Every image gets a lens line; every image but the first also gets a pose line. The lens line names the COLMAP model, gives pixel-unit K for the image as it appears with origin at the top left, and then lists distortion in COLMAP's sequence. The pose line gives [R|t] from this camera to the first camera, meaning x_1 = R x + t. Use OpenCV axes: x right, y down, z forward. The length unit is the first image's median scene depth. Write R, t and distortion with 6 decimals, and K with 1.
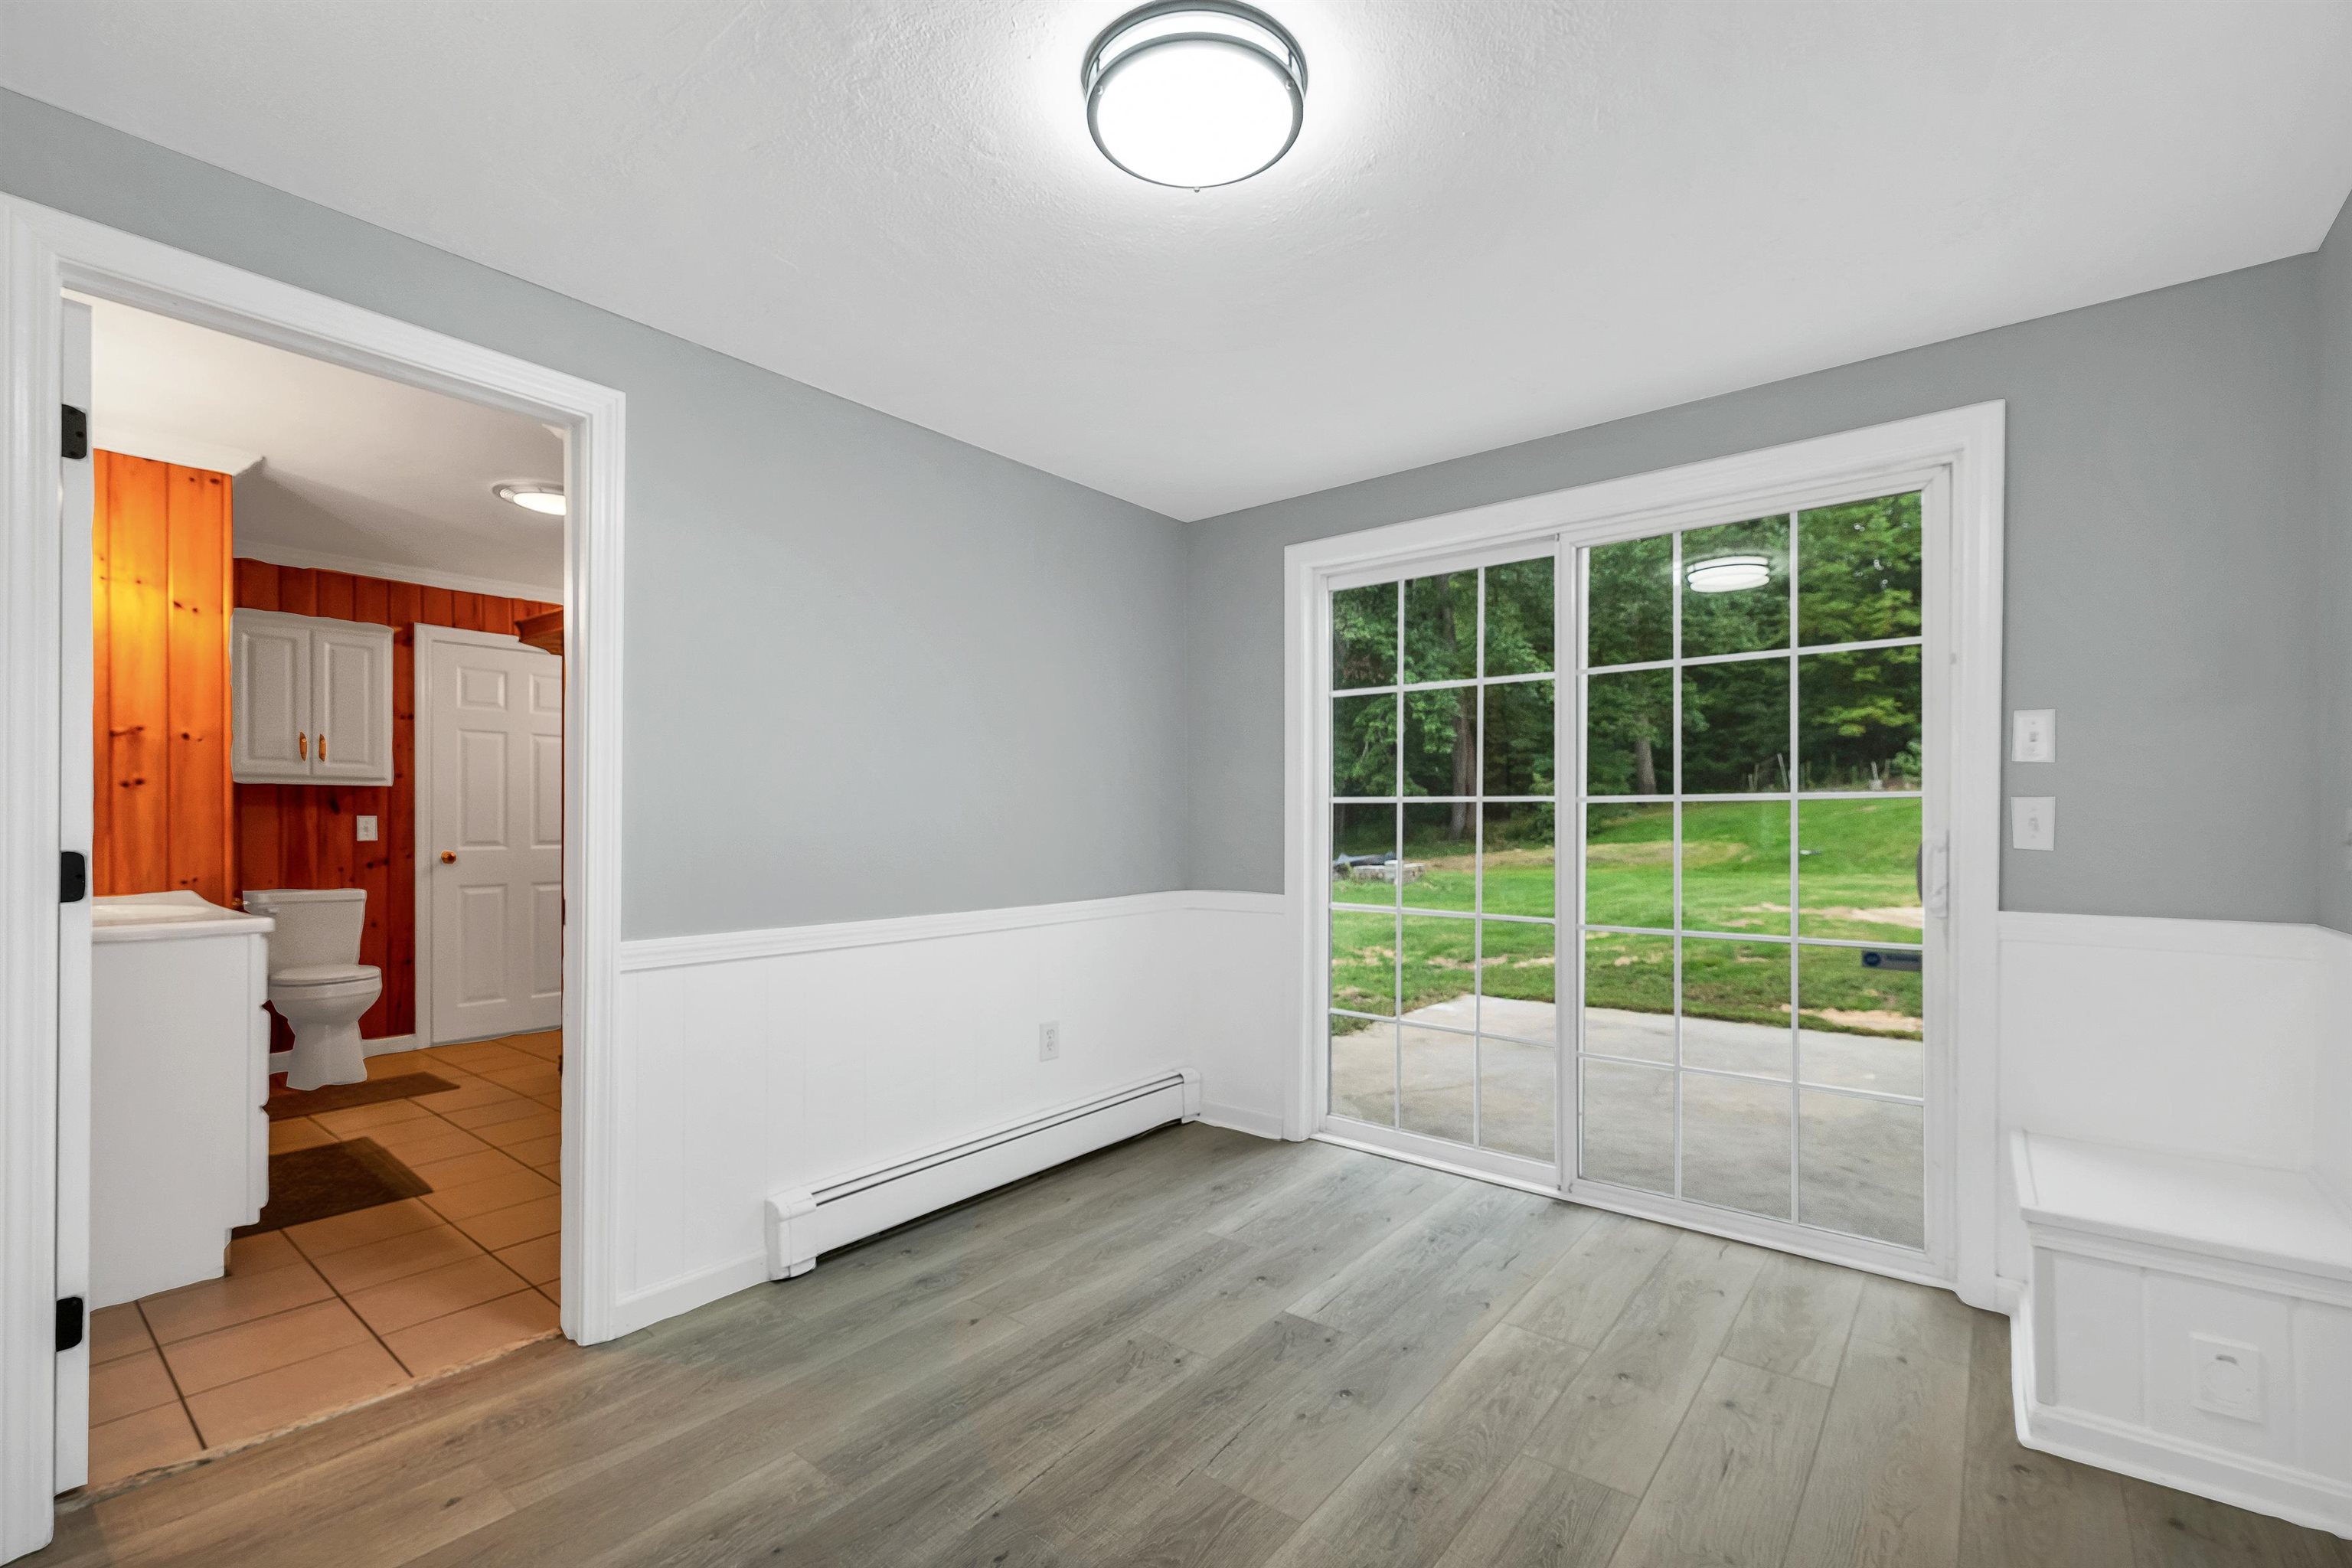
lens RADIAL K [[1008.5, 0, 1183.8], [0, 1008.5, 830.2], [0, 0, 1]] dist [0.018361, -0.000004]
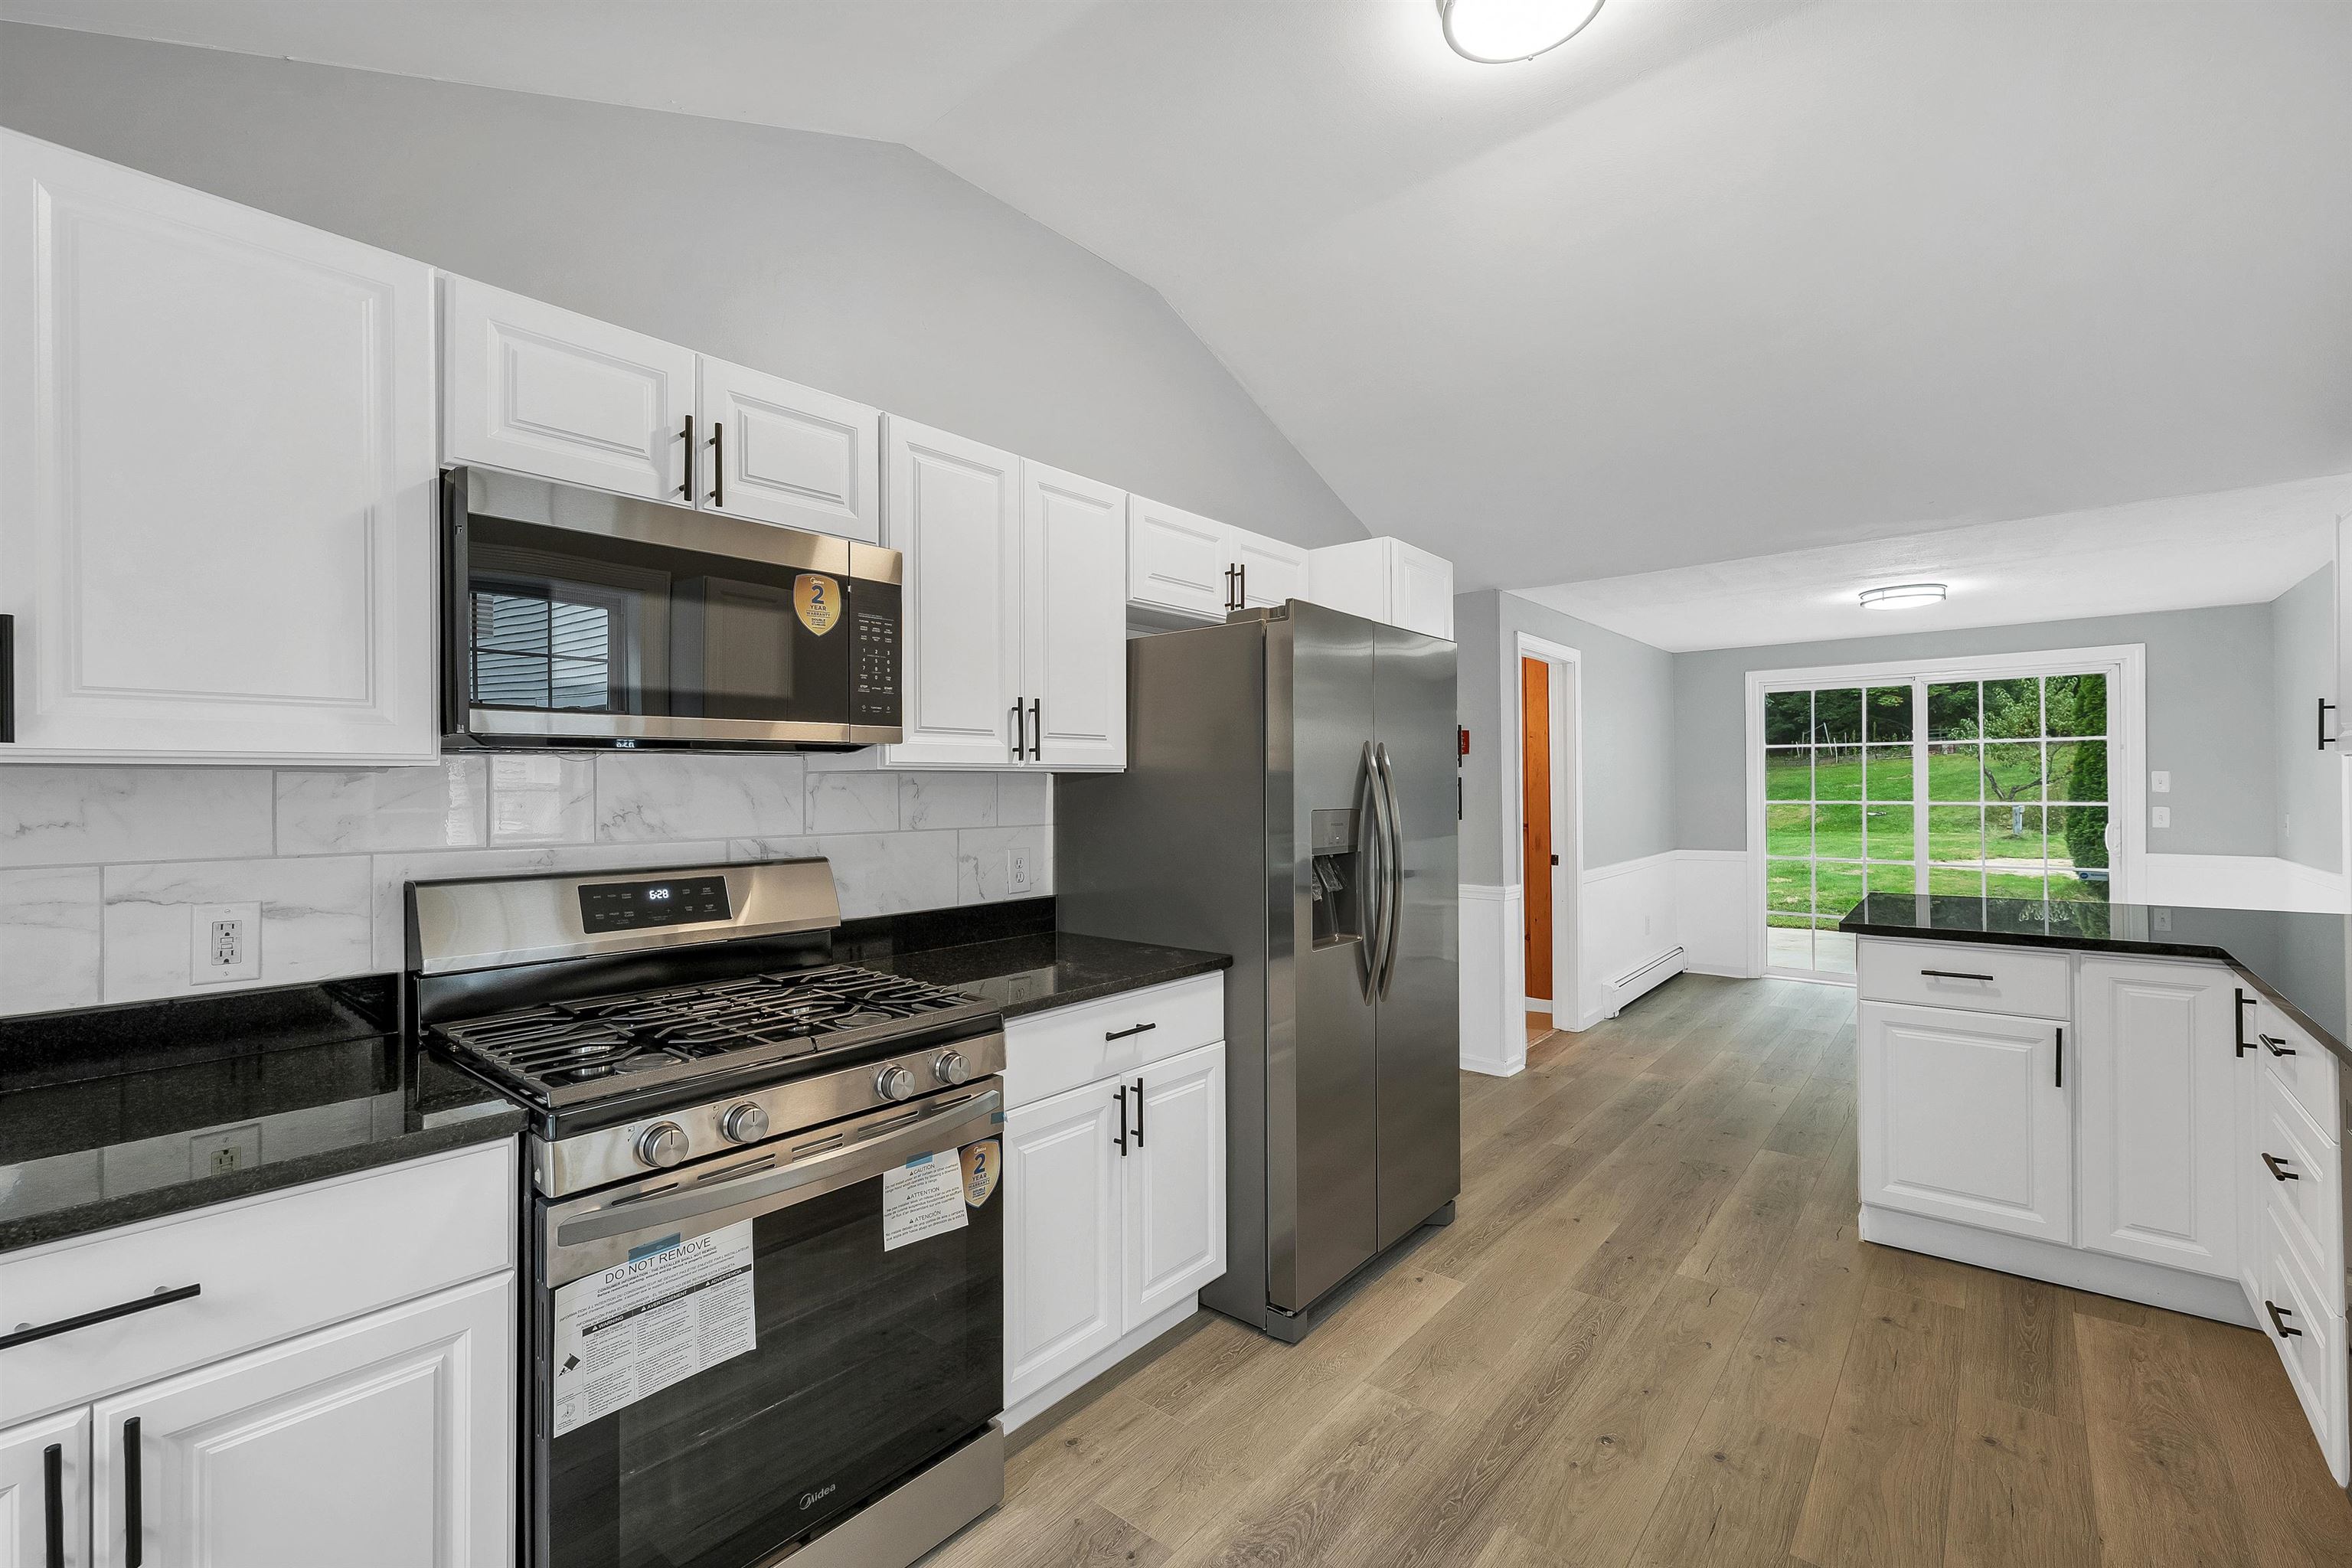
lens RADIAL K [[986.9, 0, 1177.3], [0, 986.9, 791.3], [0, 0, 1]] dist [-0.001700, -0.000240]
pose [[0.999627, -0.011087, -0.024978, -0.966578], [0.011009, 0.999934, -0.003236, -0.058215], [0.025013, 0.002959, 0.999683, -0.935096]]
